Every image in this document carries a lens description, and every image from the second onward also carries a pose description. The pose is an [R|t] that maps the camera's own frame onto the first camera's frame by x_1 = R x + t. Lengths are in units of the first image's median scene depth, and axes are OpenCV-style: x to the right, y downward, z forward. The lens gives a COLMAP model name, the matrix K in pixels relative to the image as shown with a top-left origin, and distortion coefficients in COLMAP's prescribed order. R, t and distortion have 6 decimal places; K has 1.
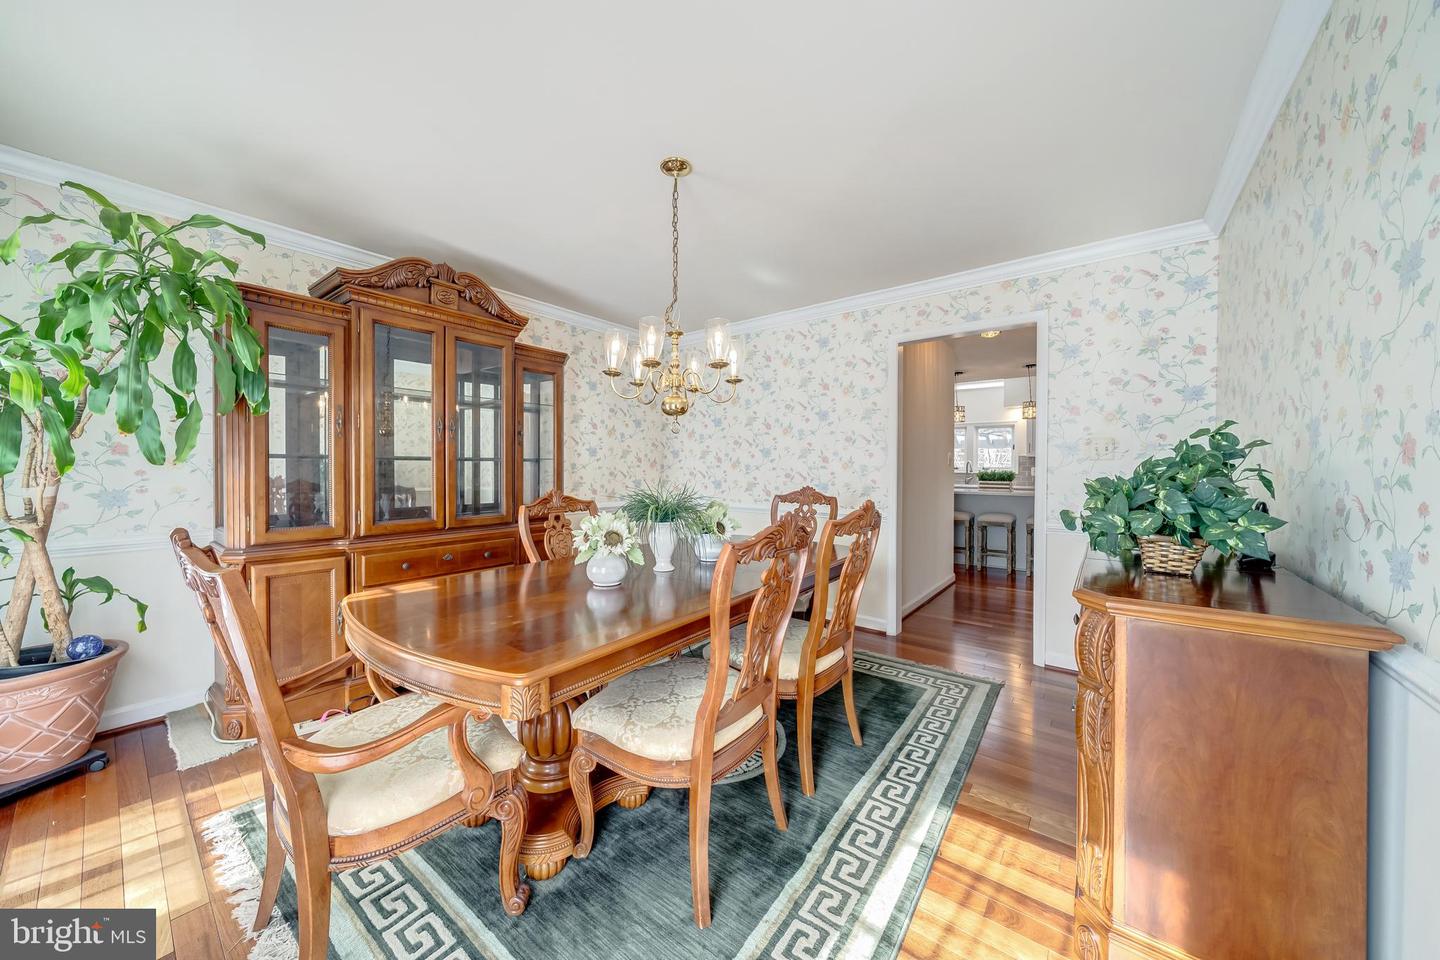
lens RADIAL K [[487.3, 0, 722.3], [0, 487.3, 478.2], [0, 0, 1]] dist [-0.009851, -0.000093]
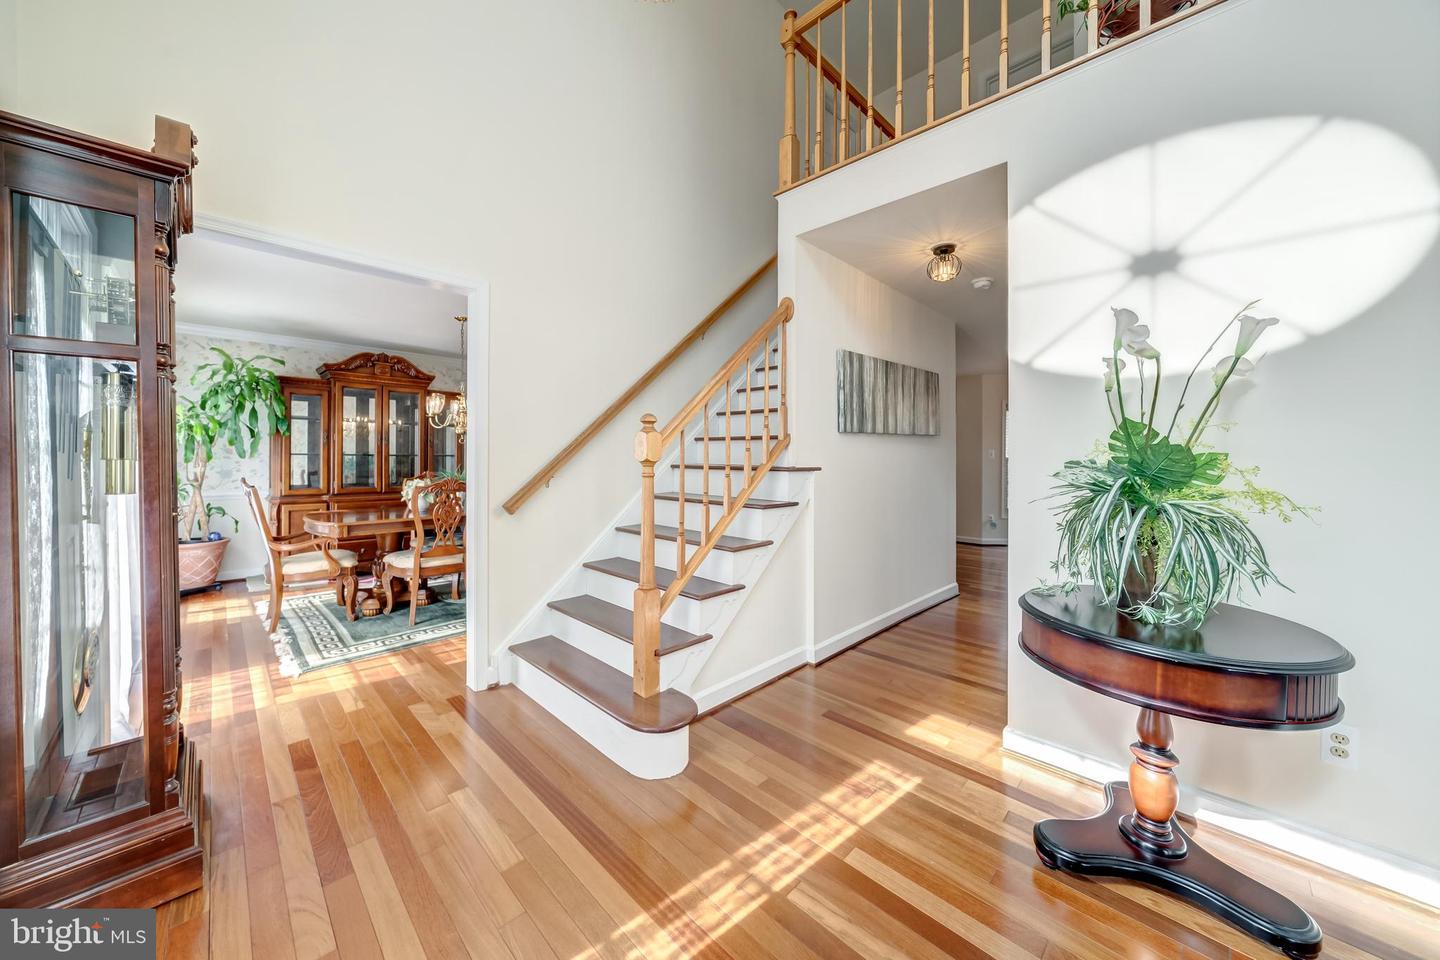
lens RADIAL K [[487.3, 0, 714.6], [0, 487.3, 468.3], [0, 0, 1]] dist [-0.009851, -0.000093]
pose [[0.993353, 0.002603, -0.115075, 1.385778], [-0.003893, 0.999932, -0.010986, 0.036954], [0.115039, 0.011361, 0.993296, -1.077601]]
